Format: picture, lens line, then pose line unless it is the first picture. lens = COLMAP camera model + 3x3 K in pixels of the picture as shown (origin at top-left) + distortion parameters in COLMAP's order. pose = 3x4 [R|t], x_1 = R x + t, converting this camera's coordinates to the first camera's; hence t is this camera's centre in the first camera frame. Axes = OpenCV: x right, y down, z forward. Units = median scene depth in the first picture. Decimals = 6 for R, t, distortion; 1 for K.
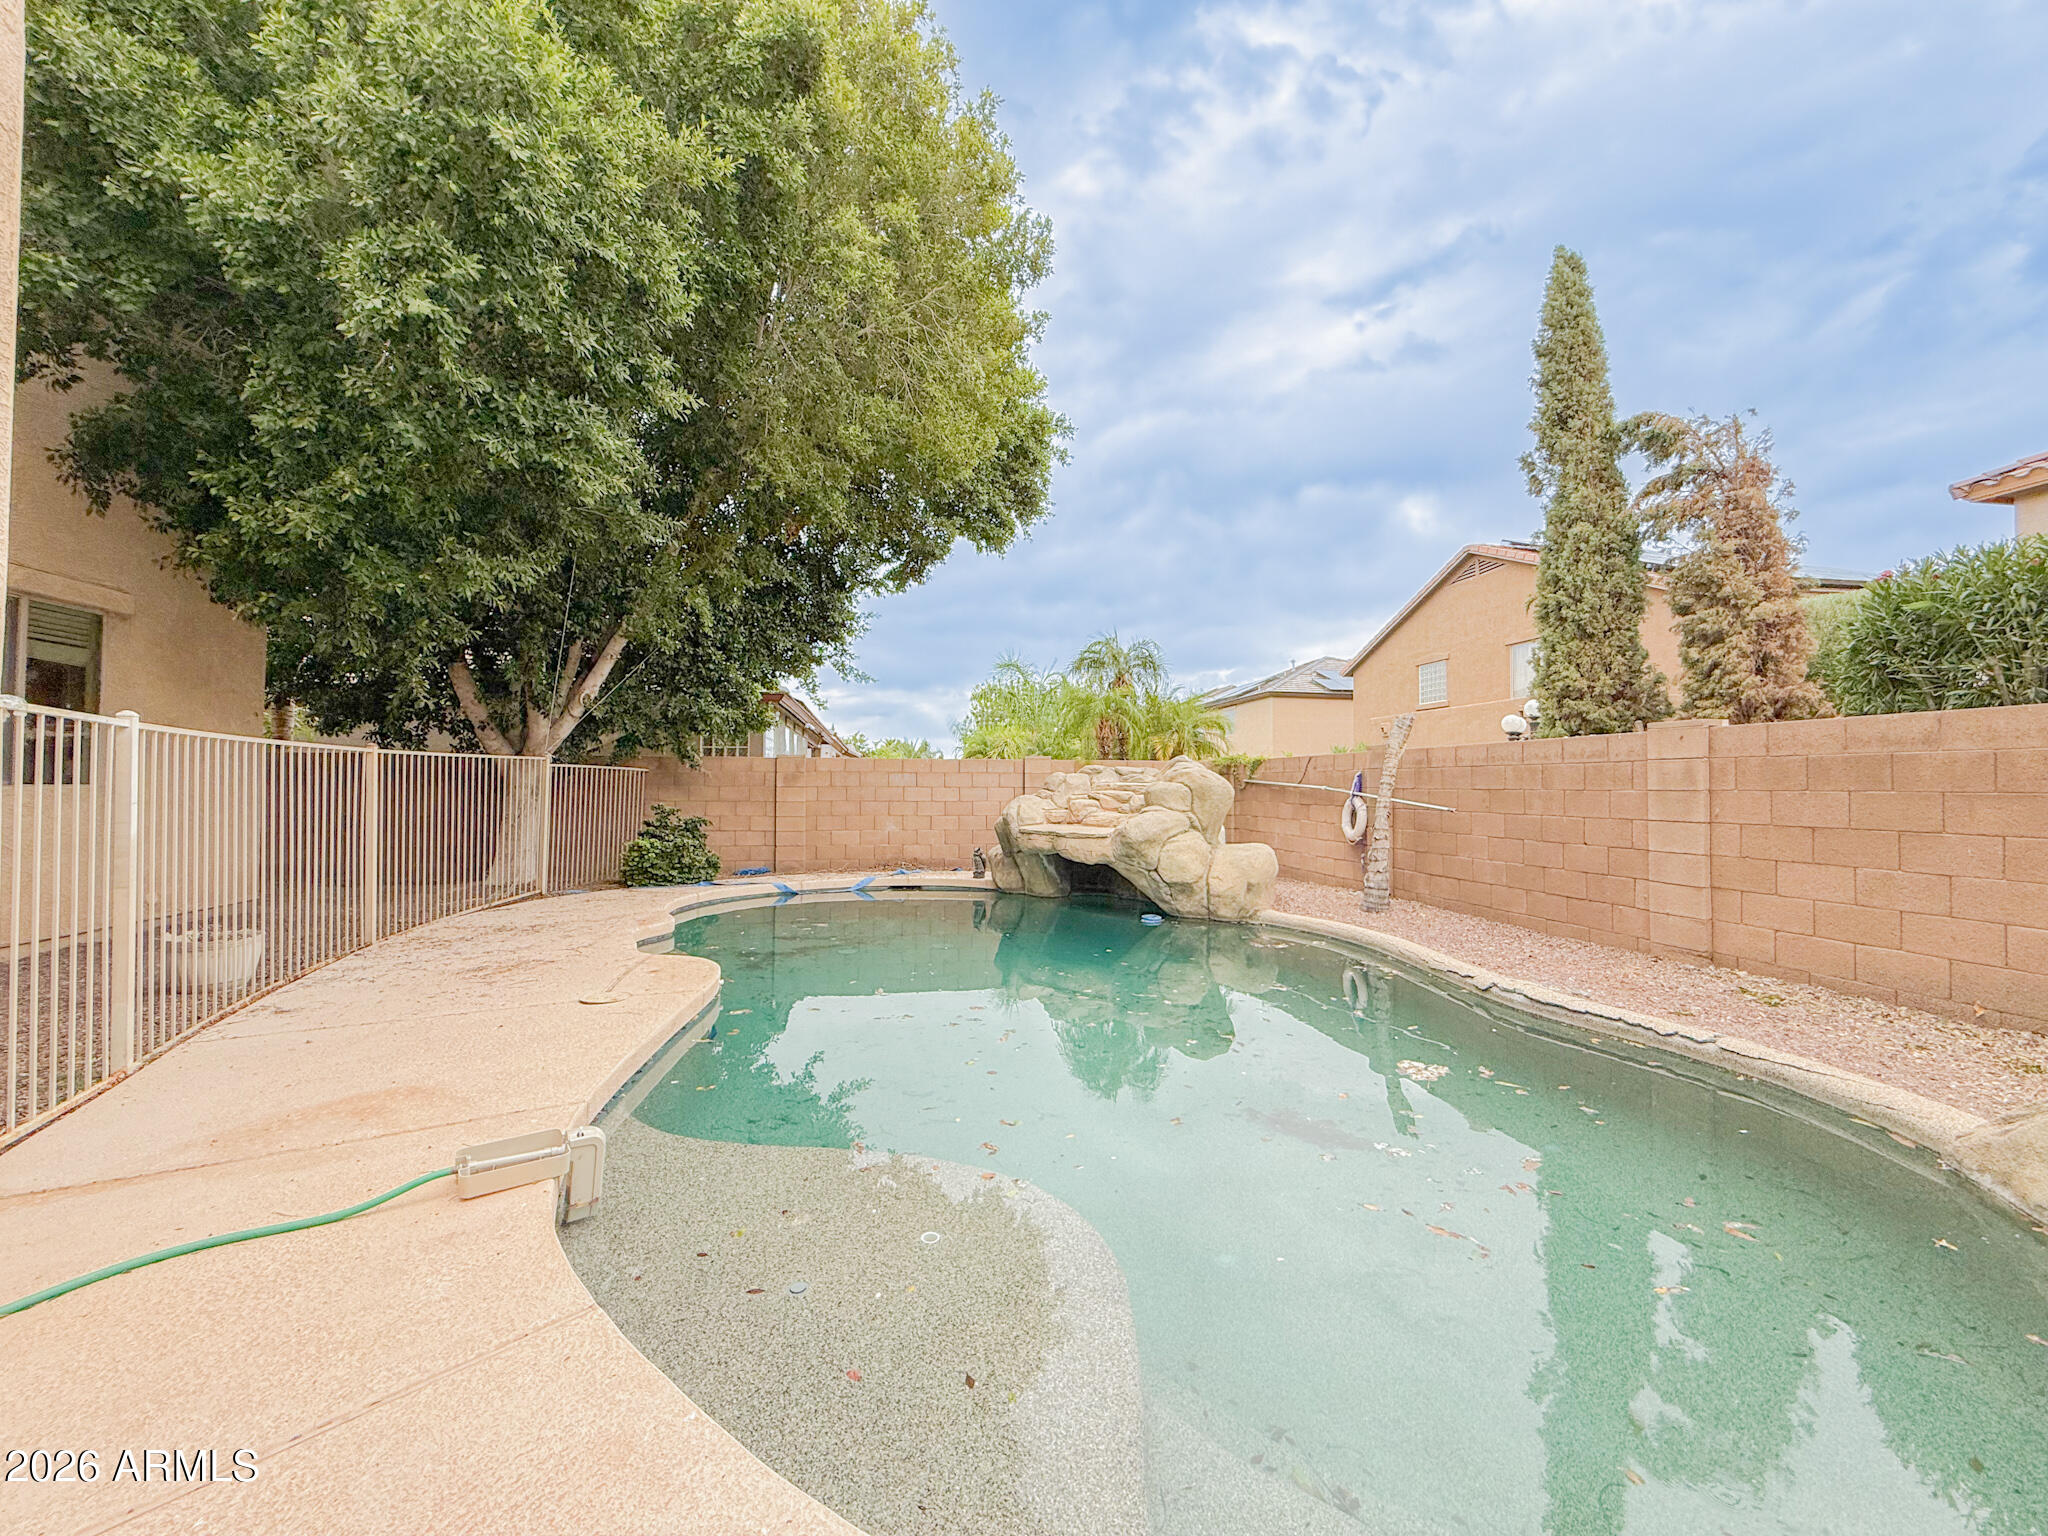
lens RADIAL K [[809.6, 0, 1023.5], [0, 809.6, 777.3], [0, 0, 1]] dist [-0.000044, 0.000053]
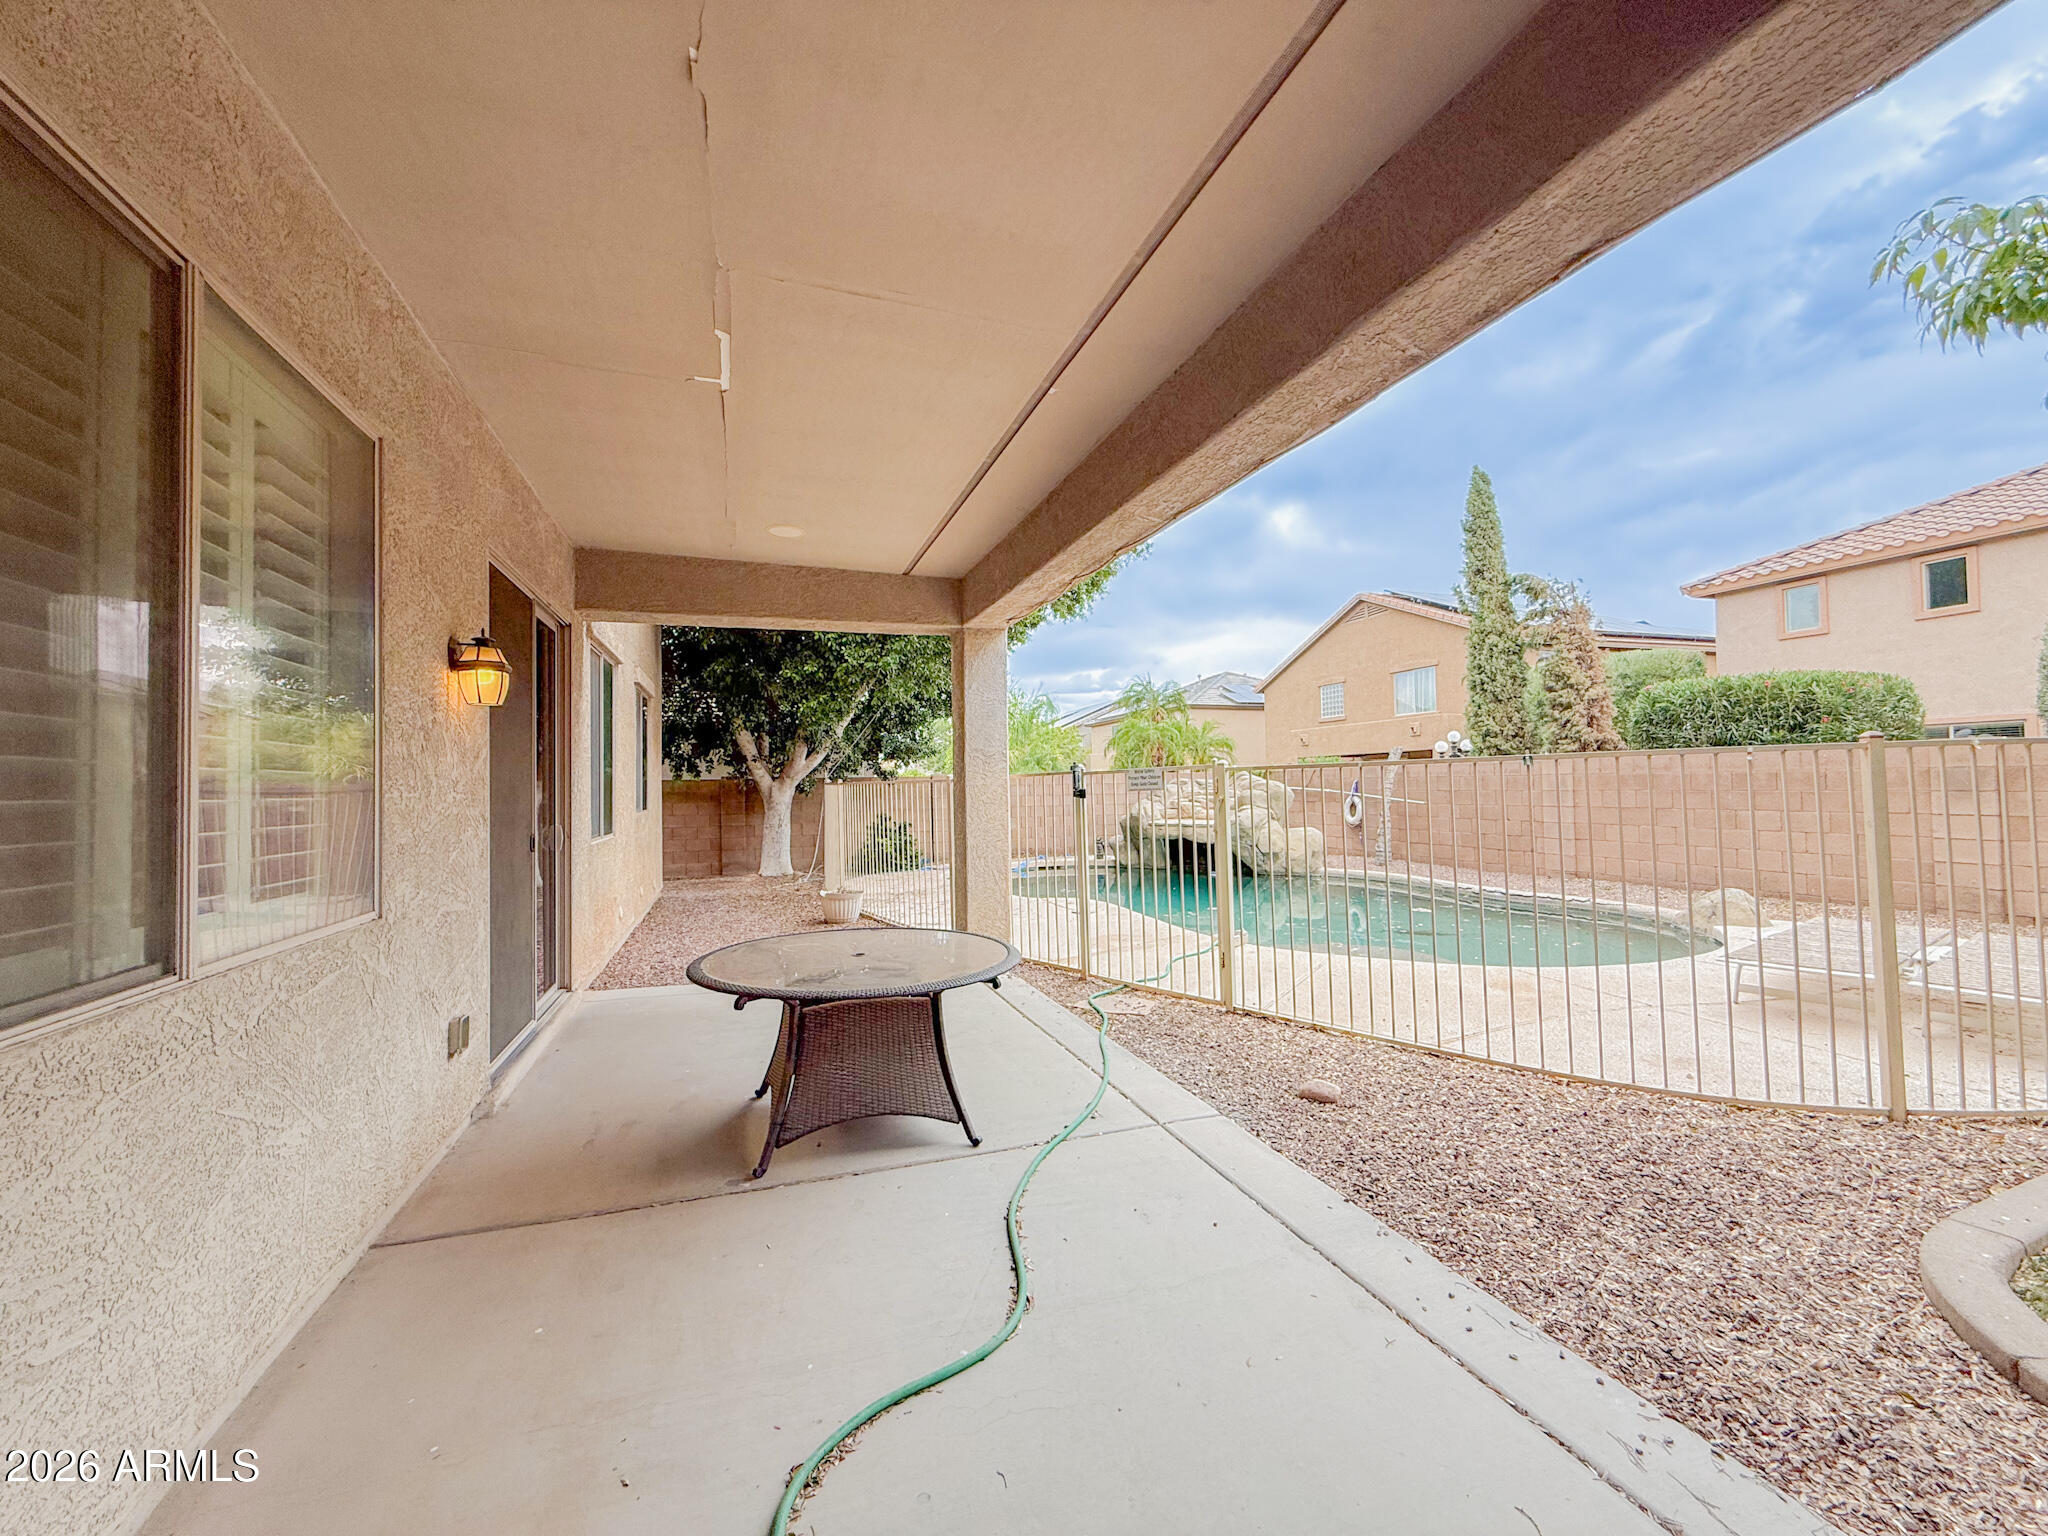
lens RADIAL K [[817.1, 0, 1018.4], [0, 817.1, 768.8], [0, 0, 1]] dist [-0.002858, 0.001139]
pose [[0.986564, -0.016943, 0.162497, -0.604704], [0.018709, 0.999781, -0.009343, -0.032047], [-0.162303, 0.012258, 0.986665, -0.555795]]
